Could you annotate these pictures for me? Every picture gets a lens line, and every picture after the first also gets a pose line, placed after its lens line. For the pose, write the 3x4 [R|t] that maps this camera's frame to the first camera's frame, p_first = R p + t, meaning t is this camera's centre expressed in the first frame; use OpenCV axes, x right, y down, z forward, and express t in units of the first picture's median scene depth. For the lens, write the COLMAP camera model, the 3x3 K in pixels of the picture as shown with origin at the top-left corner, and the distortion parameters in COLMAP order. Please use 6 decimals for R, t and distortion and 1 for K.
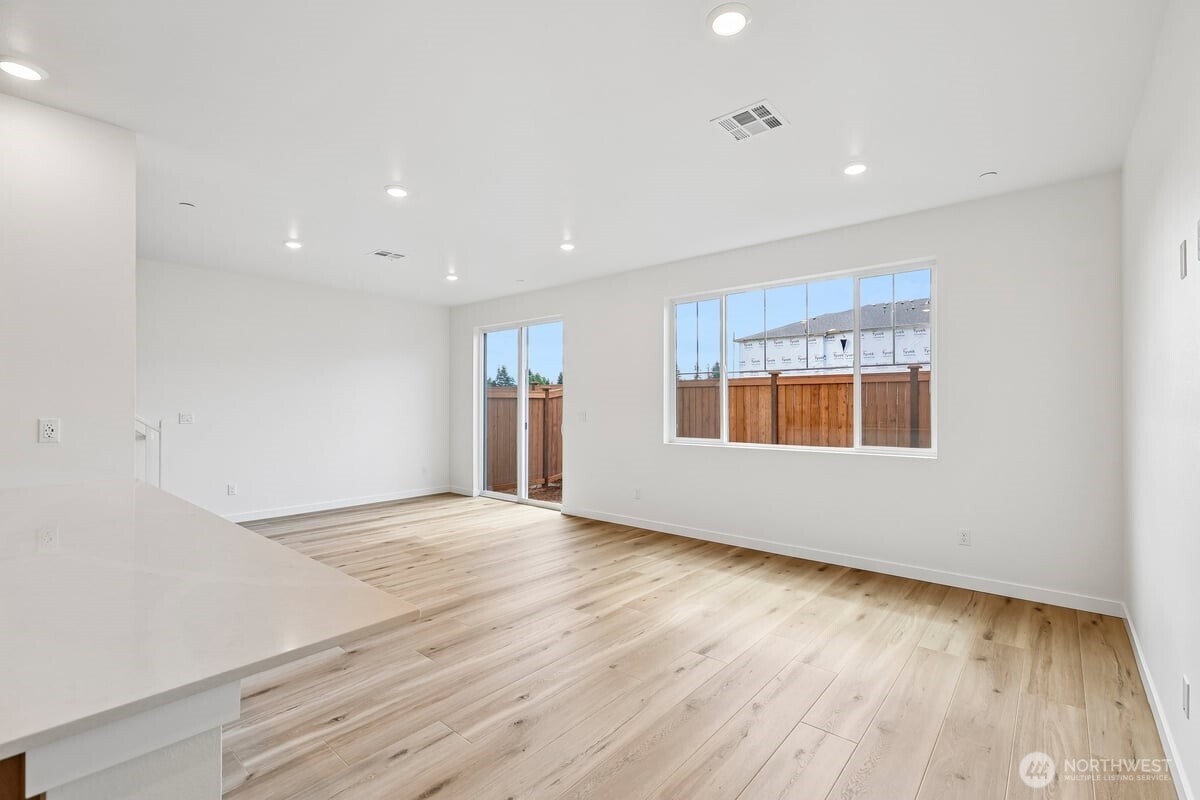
lens RADIAL K [[531.4, 0, 606.9], [0, 531.4, 399.3], [0, 0, 1]] dist [-0.000778, 0.001308]
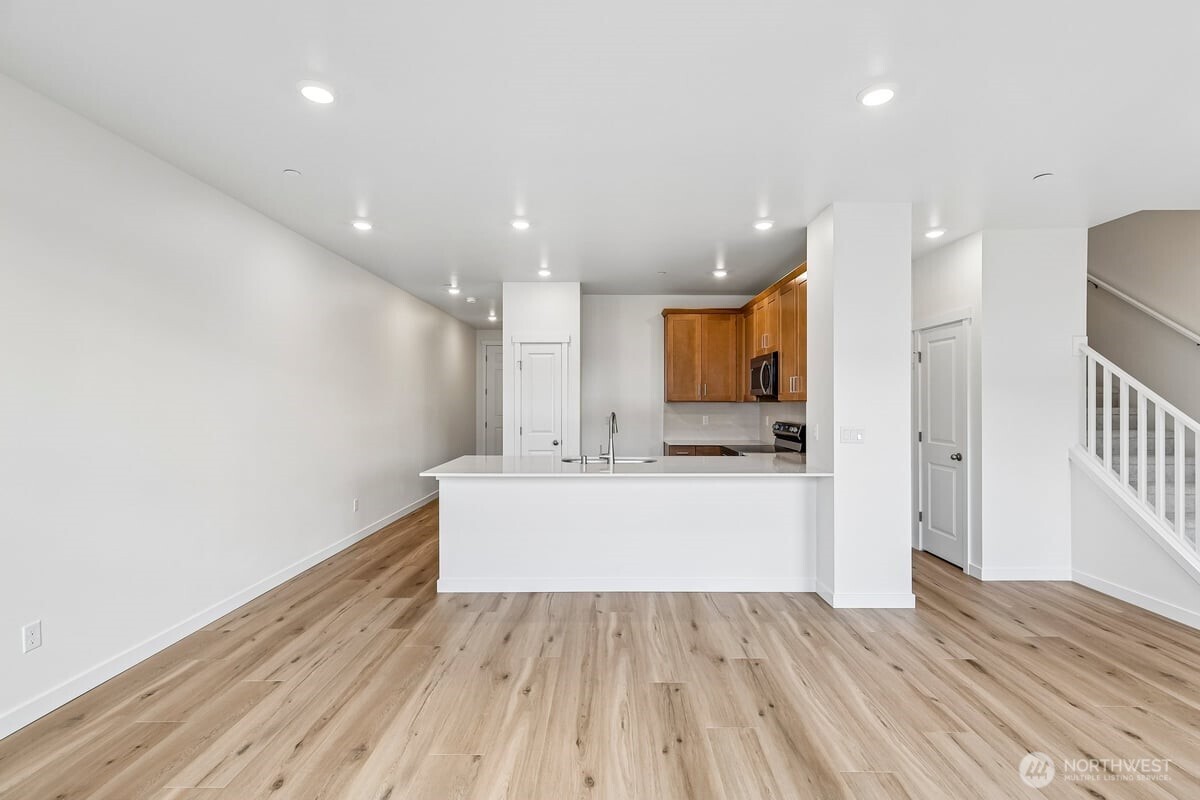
lens RADIAL K [[531.4, 0, 607.1], [0, 531.4, 405.2], [0, 0, 1]] dist [-0.000778, 0.001308]
pose [[-0.765470, 0.000400, -0.643471, 0.245736], [0.004169, 0.999982, -0.004338, -0.009156], [0.643458, -0.006004, -0.765458, 1.150766]]
